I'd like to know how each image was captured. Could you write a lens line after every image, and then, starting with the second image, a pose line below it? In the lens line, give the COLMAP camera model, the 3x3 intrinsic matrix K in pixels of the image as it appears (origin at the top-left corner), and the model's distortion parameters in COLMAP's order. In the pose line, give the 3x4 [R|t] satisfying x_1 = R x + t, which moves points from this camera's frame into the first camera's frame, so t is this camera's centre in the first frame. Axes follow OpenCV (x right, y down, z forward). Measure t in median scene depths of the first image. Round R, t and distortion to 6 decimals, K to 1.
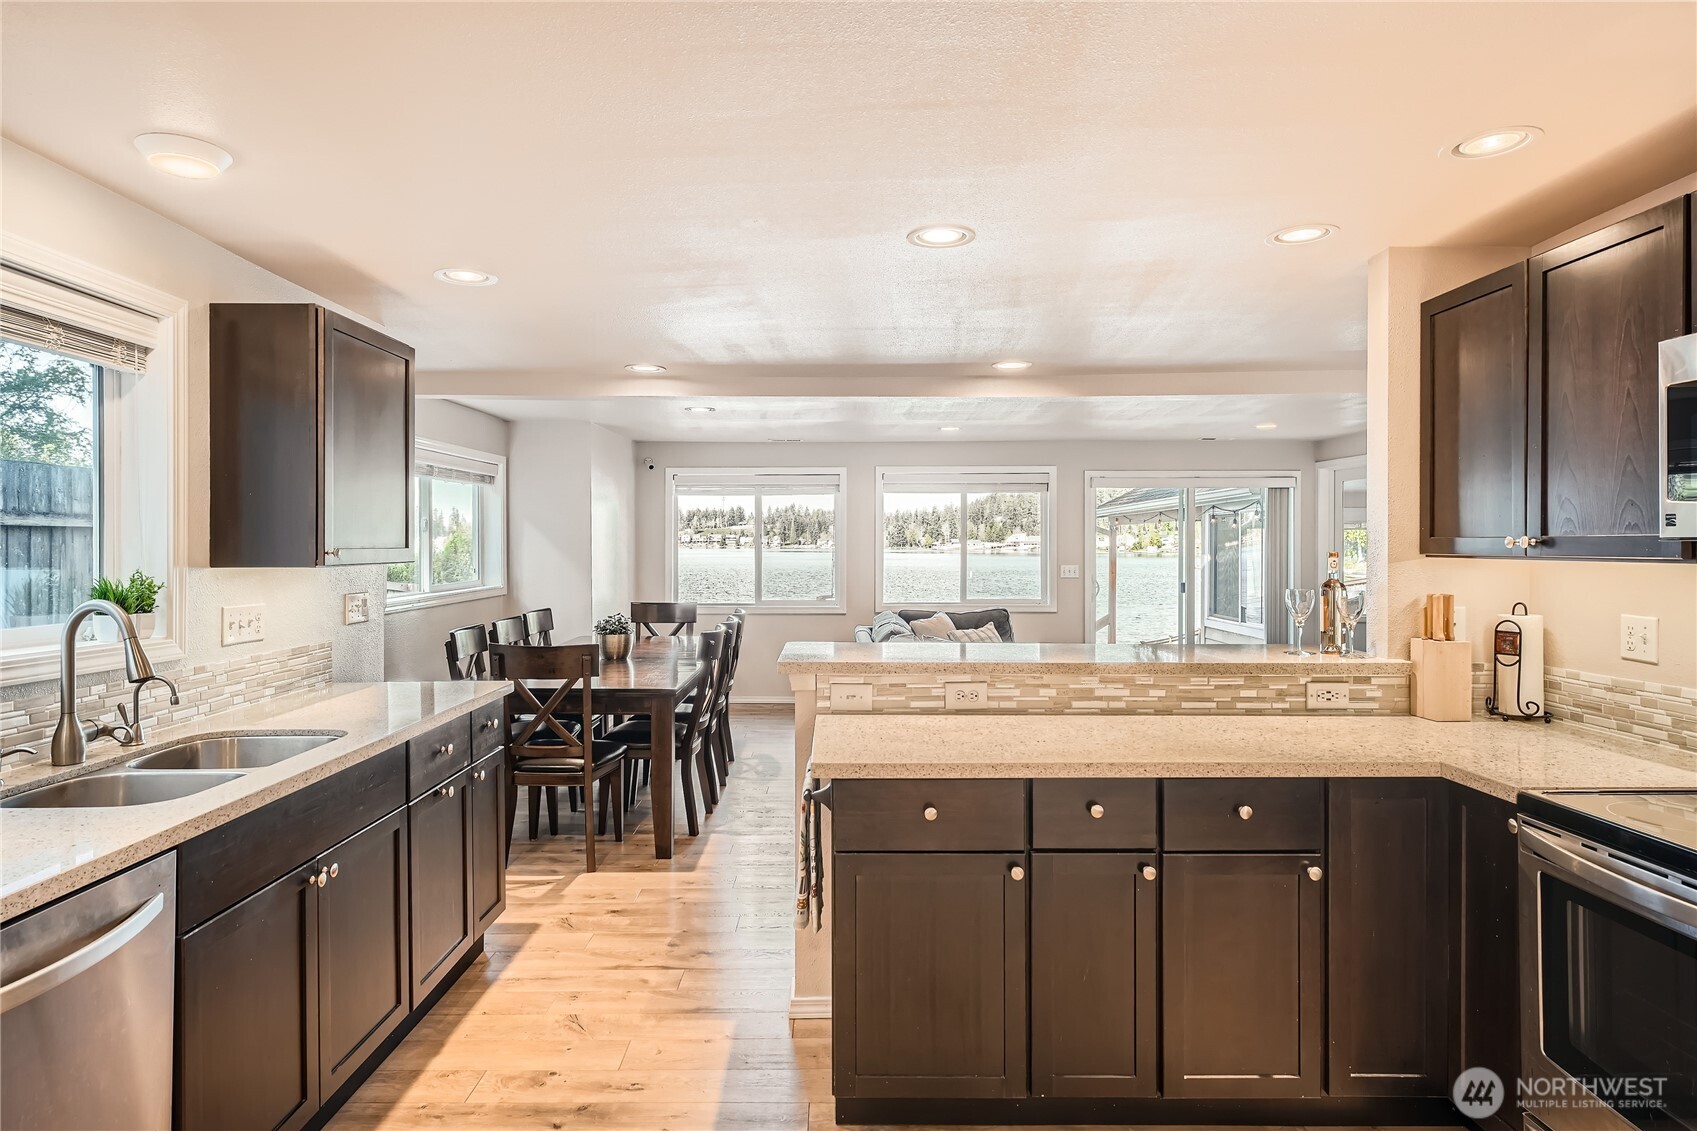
lens RADIAL K [[990.7, 0, 845.9], [0, 990.7, 554.8], [0, 0, 1]] dist [0.014674, -0.000572]
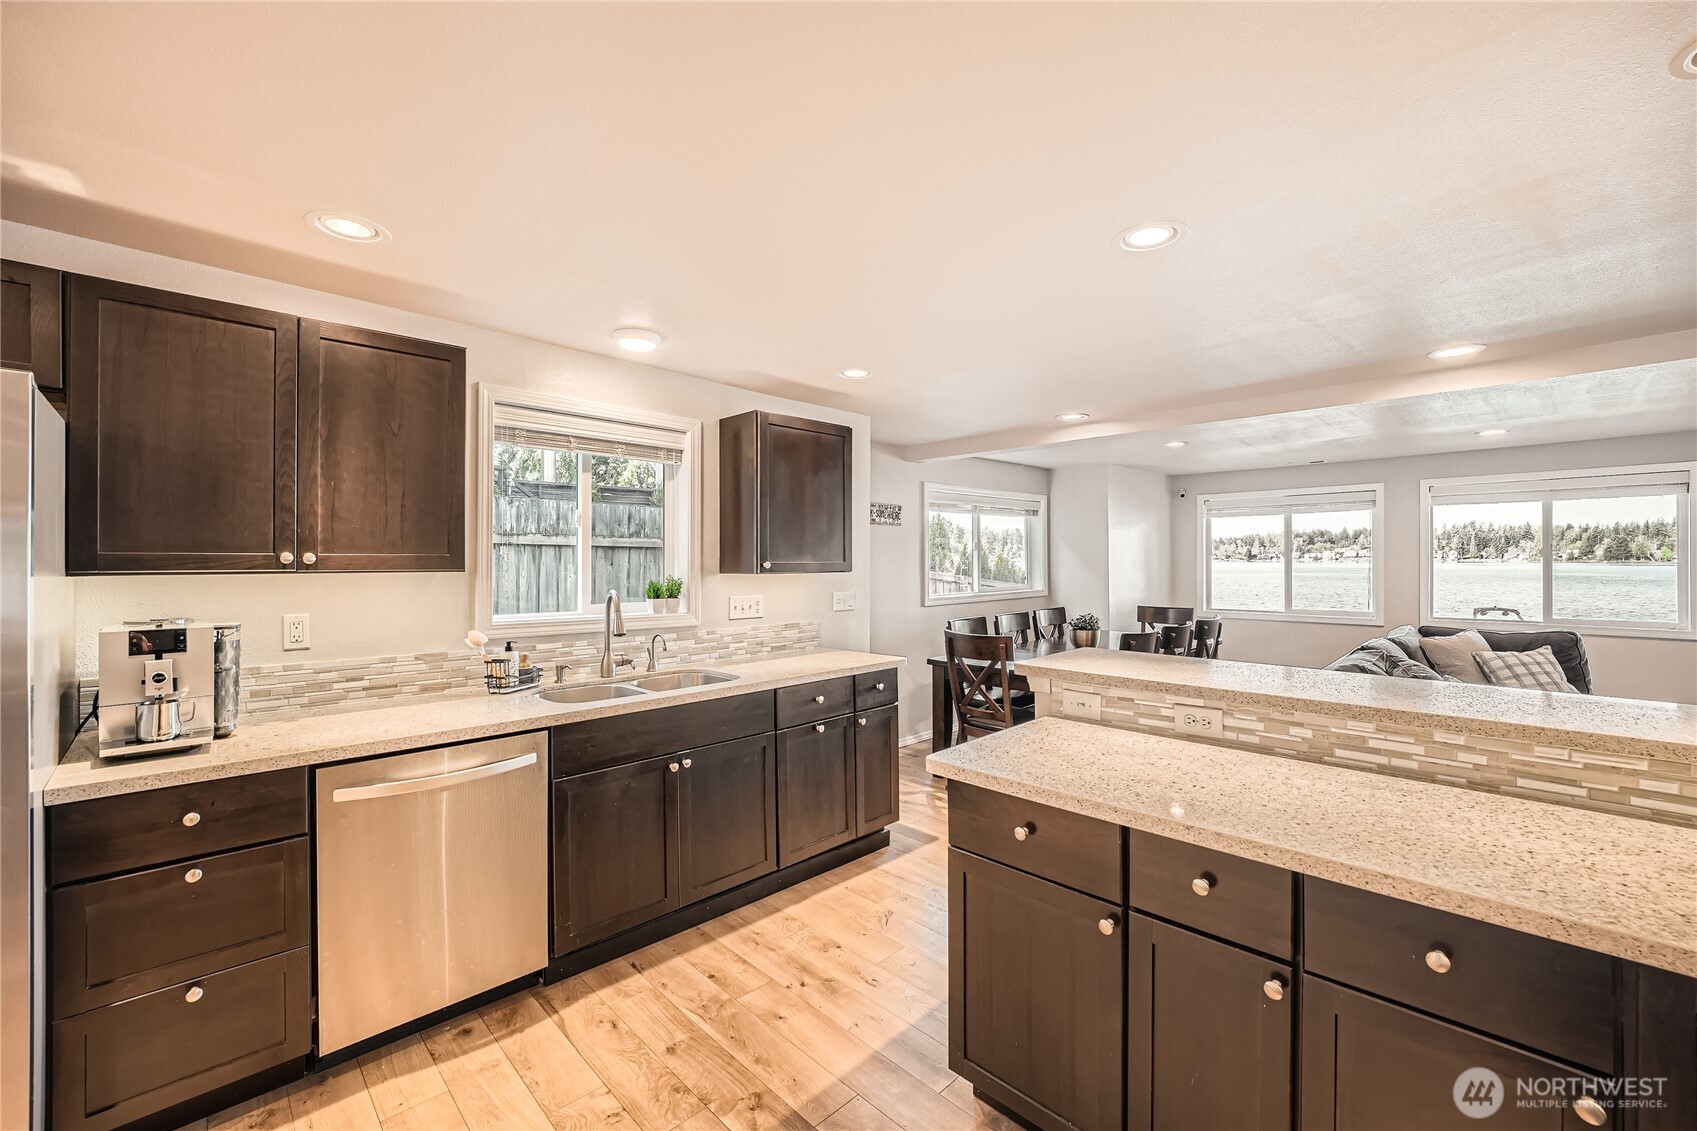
lens RADIAL K [[693.1, 0, 839.8], [0, 693.1, 563.0], [0, 0, 1]] dist [-0.012128, 0.000003]
pose [[0.697310, 0.000866, -0.716769, 0.350603], [-0.004641, 0.999984, -0.003306, -0.002024], [0.716755, 0.005632, 0.697302, 0.308210]]
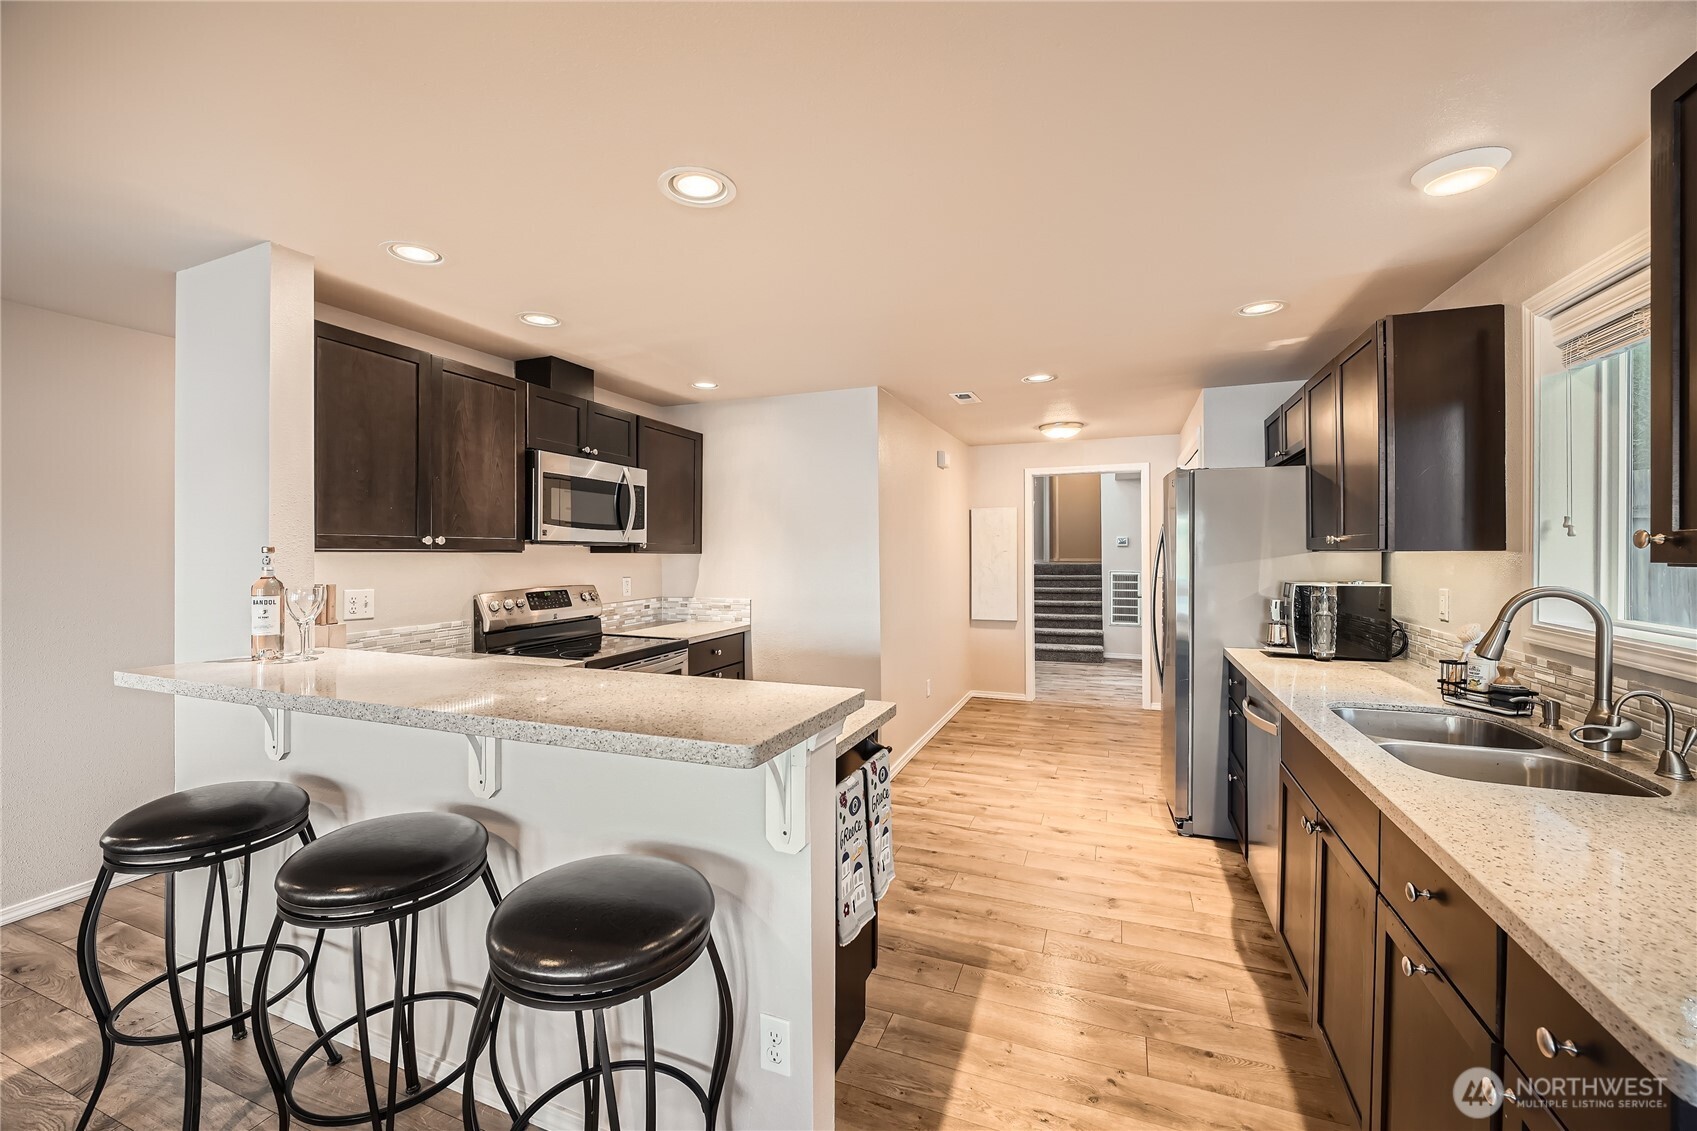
lens RADIAL K [[693.1, 0, 844.2], [0, 693.1, 558.5], [0, 0, 1]] dist [-0.012128, 0.000003]
pose [[-0.930636, 0.001636, 0.365942, -0.233924], [0.006169, 0.999918, 0.011219, 0.004397], [-0.365894, 0.012699, -0.930570, 1.454749]]
